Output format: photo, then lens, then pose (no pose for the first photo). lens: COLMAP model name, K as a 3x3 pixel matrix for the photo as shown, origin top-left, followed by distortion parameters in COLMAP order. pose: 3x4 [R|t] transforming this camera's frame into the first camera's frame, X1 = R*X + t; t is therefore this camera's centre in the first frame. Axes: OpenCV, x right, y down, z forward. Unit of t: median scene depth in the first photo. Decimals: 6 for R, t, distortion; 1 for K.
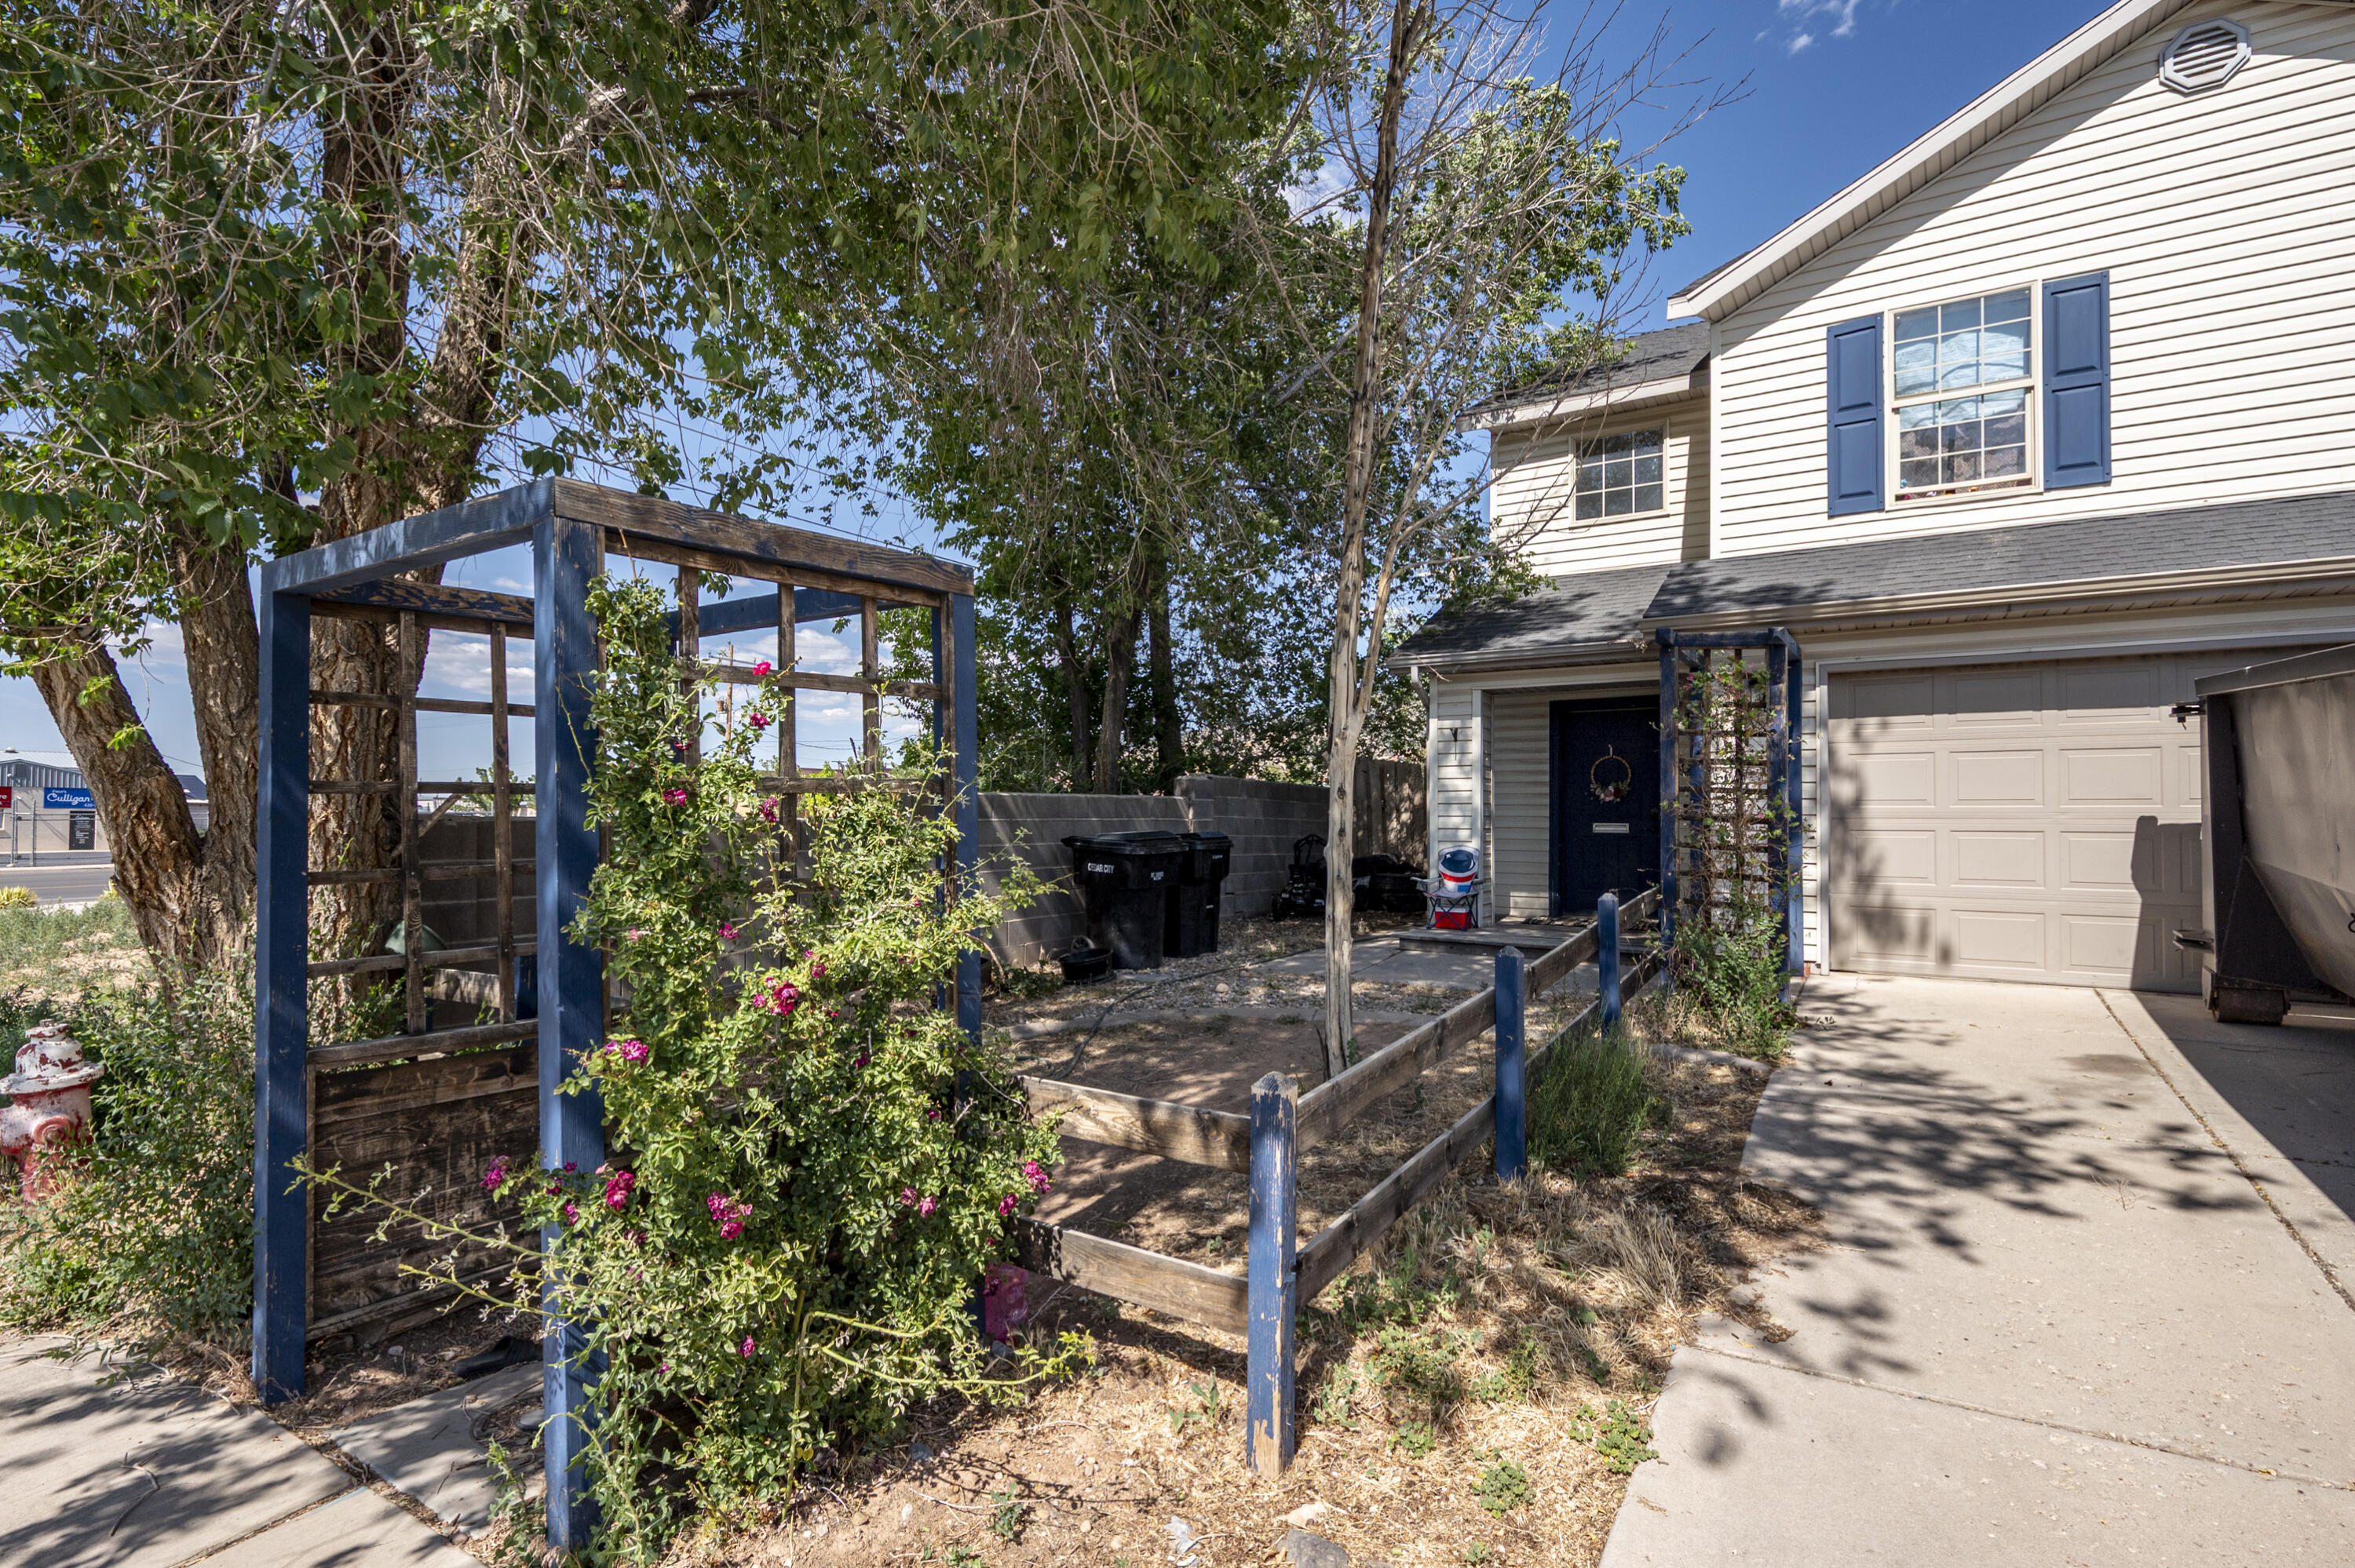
lens RADIAL K [[1104.6, 0, 1166.9], [0, 1104.6, 795.8], [0, 0, 1]] dist [-0.003186, -0.001120]
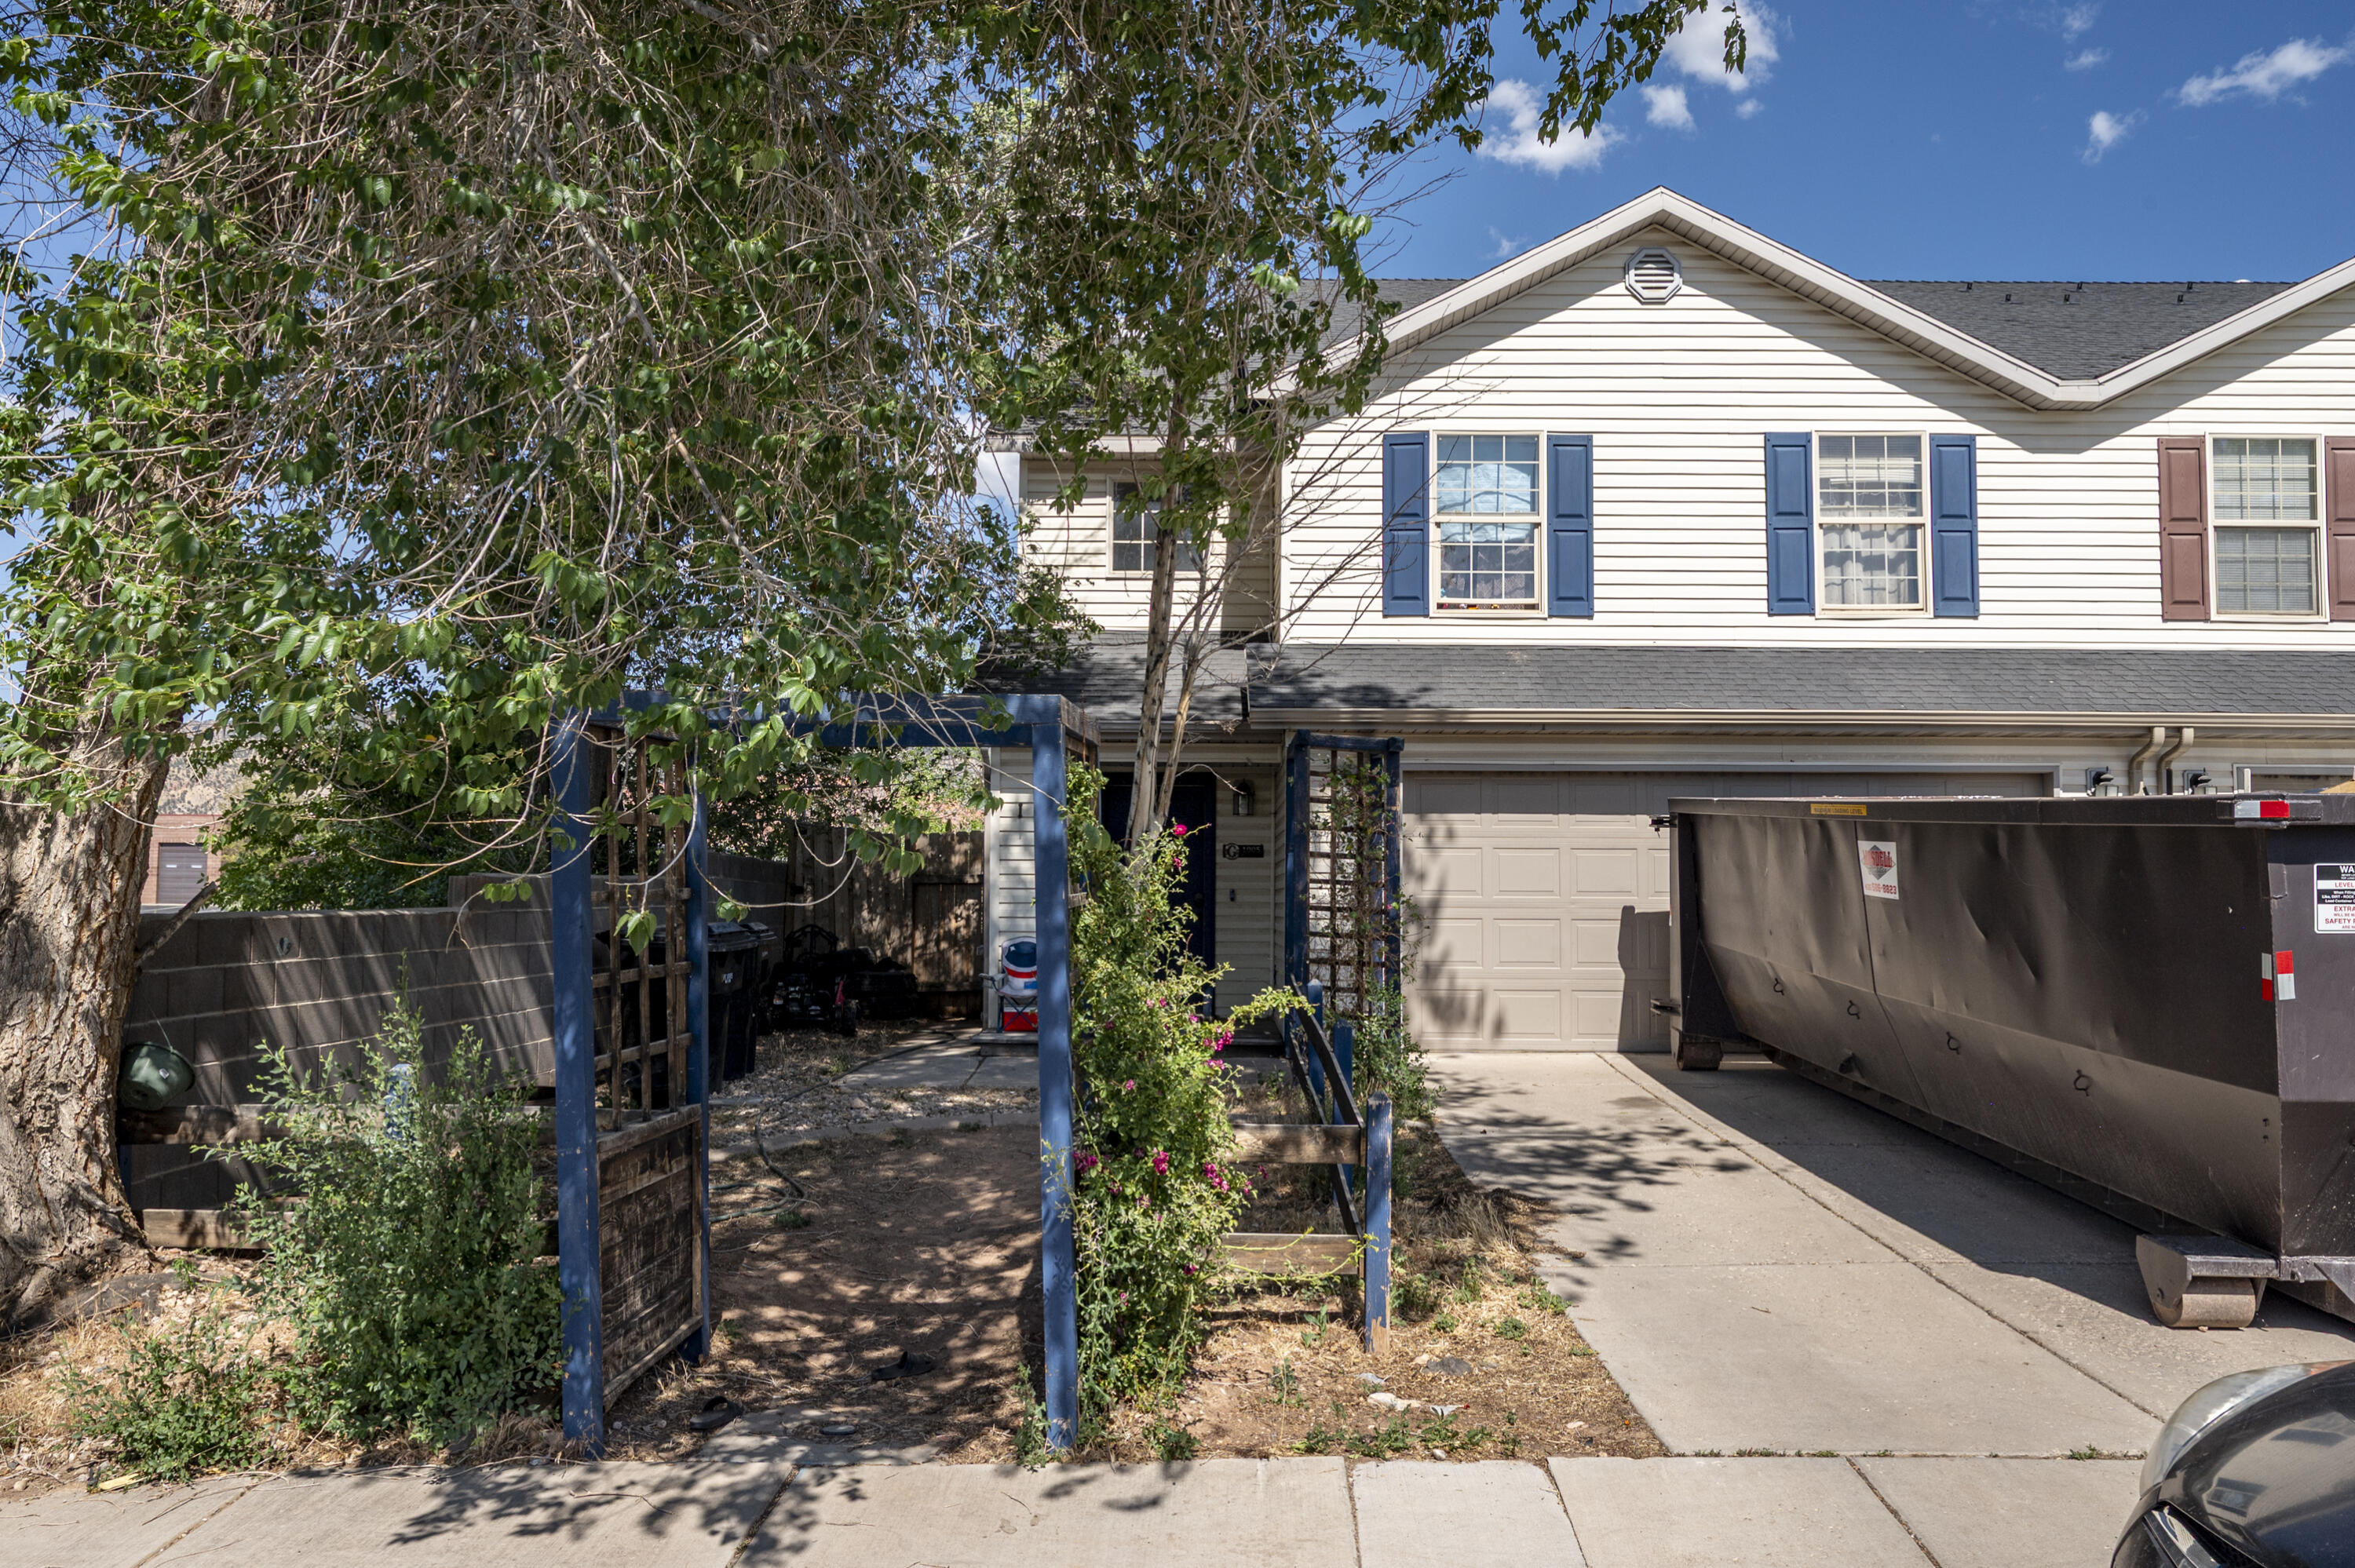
lens RADIAL K [[1700.0, 0, 1177.1], [0, 1700.0, 791.3], [0, 0, 1]] dist [-0.028248, -0.003096]
pose [[0.847916, 0.034361, 0.529015, -0.442708], [-0.013387, 0.998967, -0.043430, -0.017175], [-0.529961, 0.029743, 0.847500, -0.270027]]
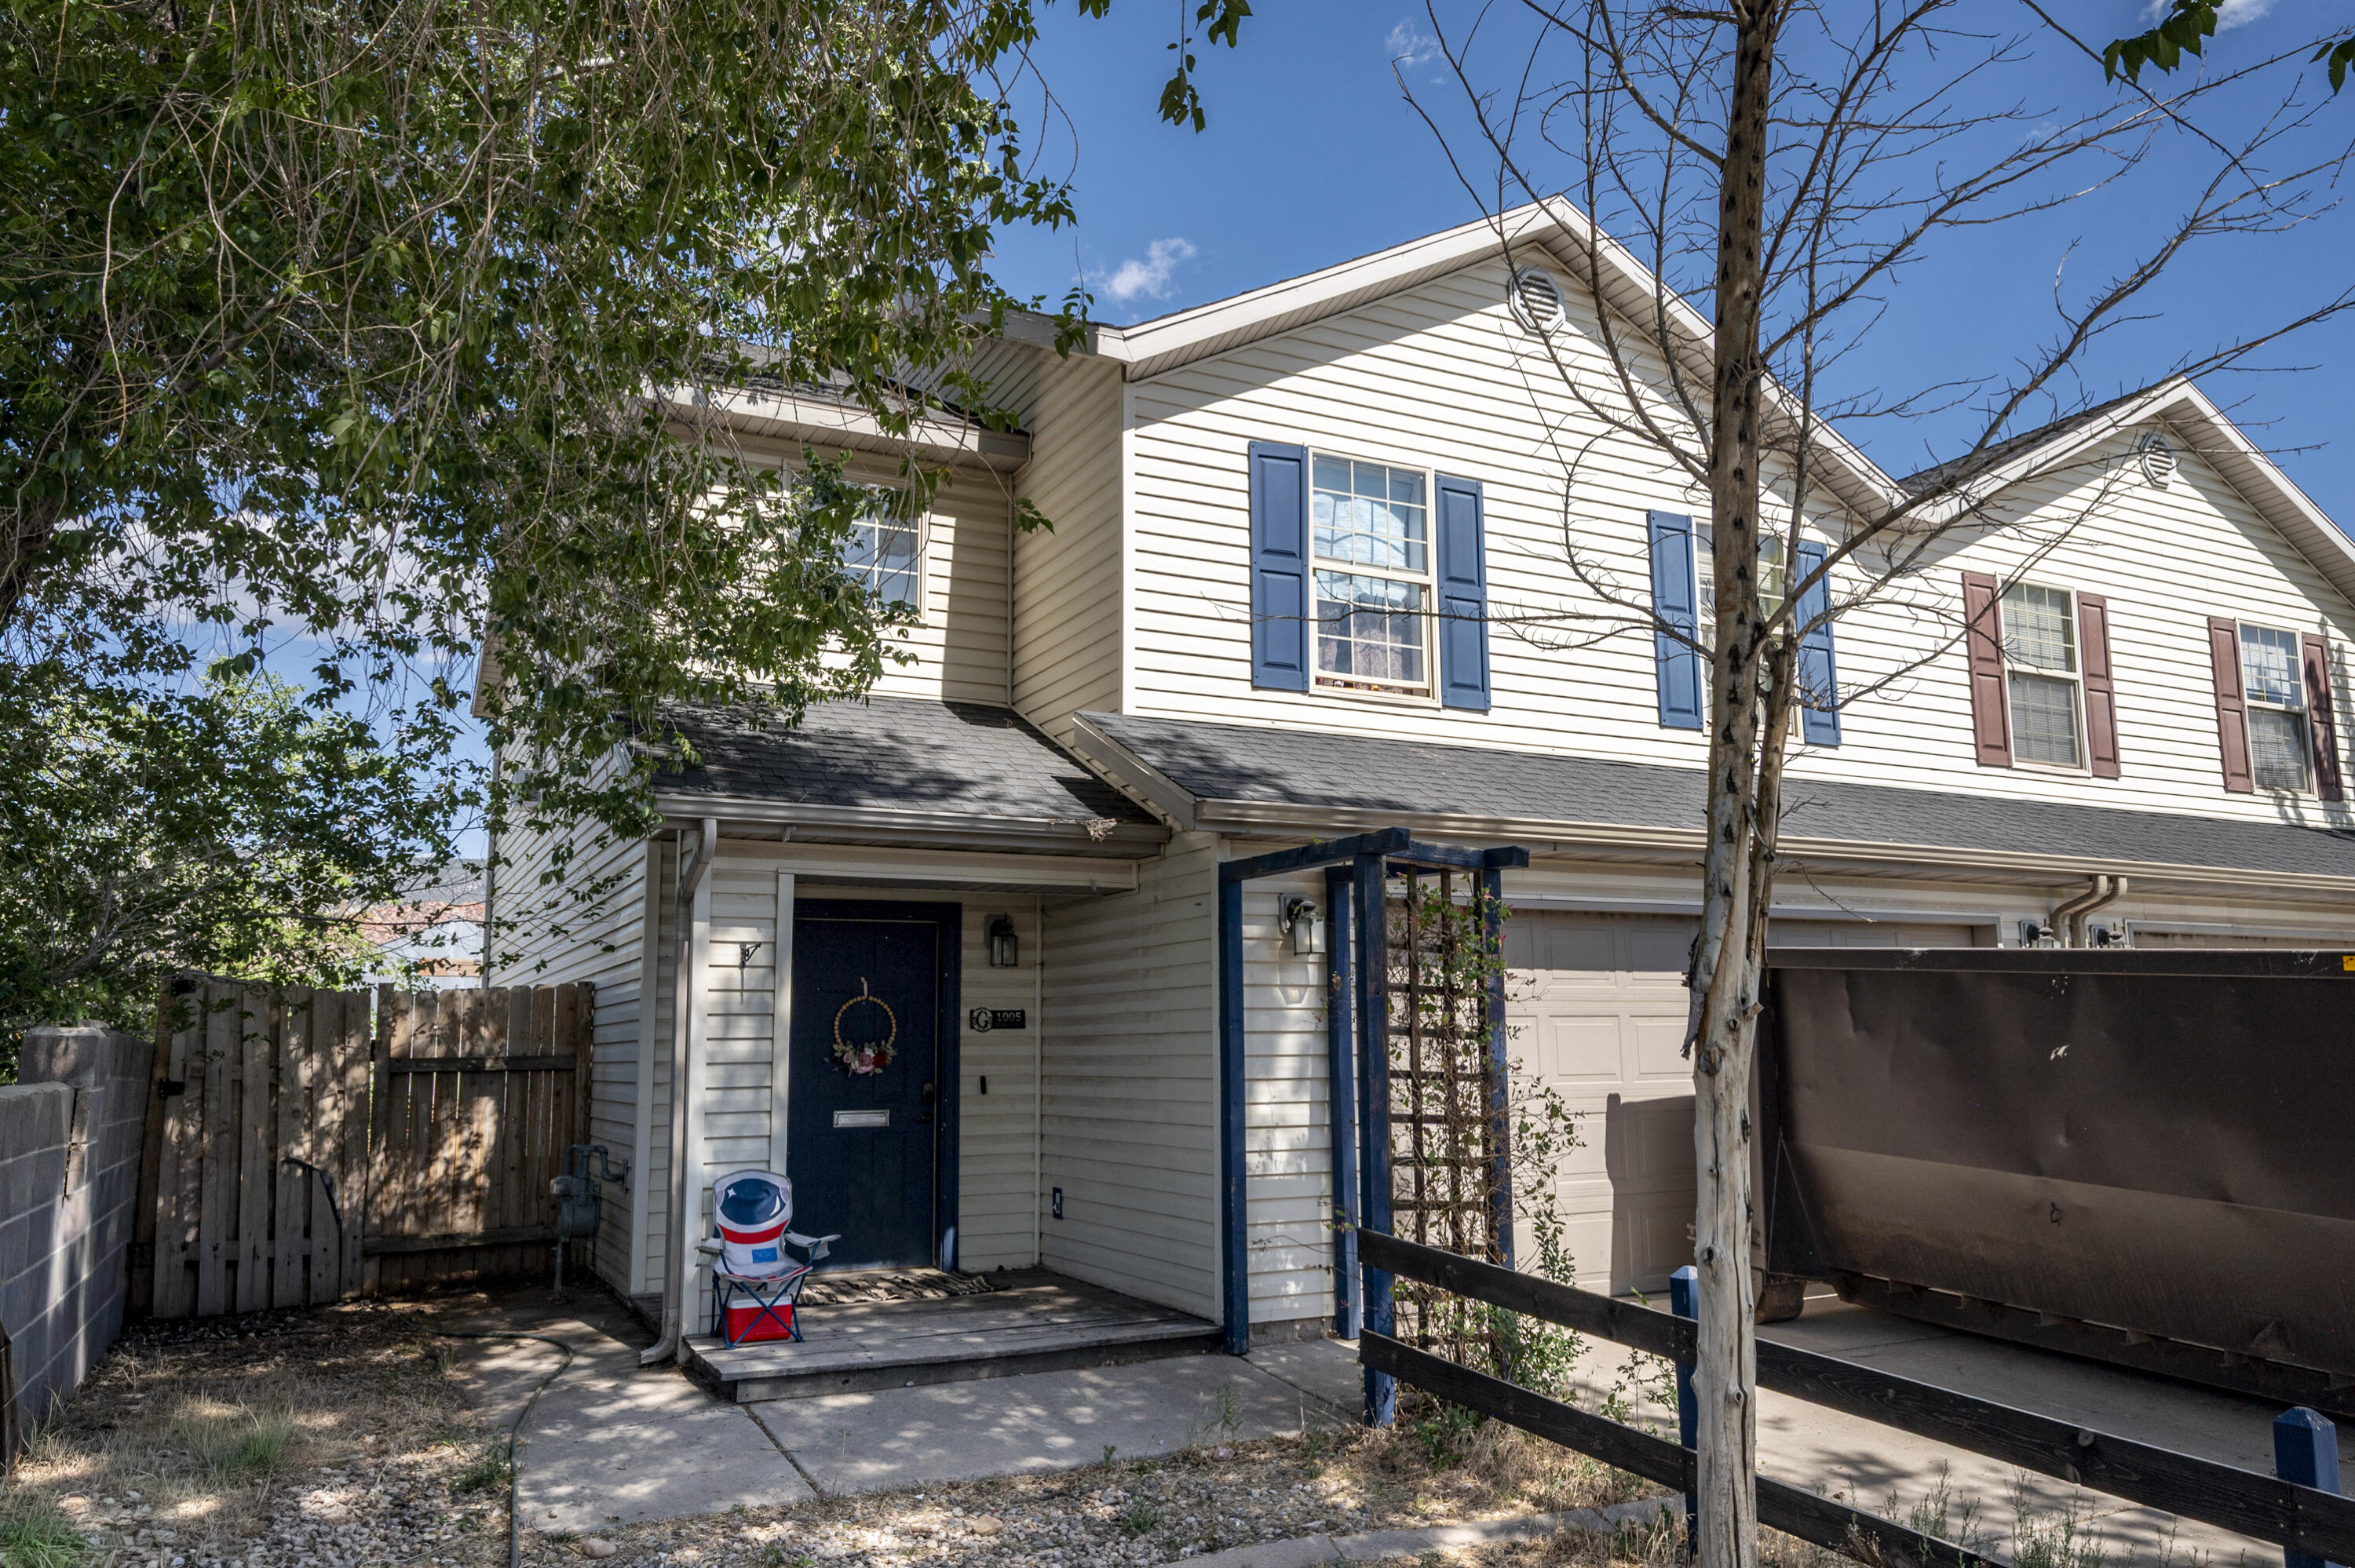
lens RADIAL K [[1627.6, 0, 1185.1], [0, 1627.6, 796.4], [0, 0, 1]] dist [-0.004617, 0.000097]
pose [[0.505760, 0.122824, 0.853886, -0.382326], [-0.006403, 0.990320, -0.138656, -0.030683], [-0.862650, 0.064659, 0.501651, 0.541406]]
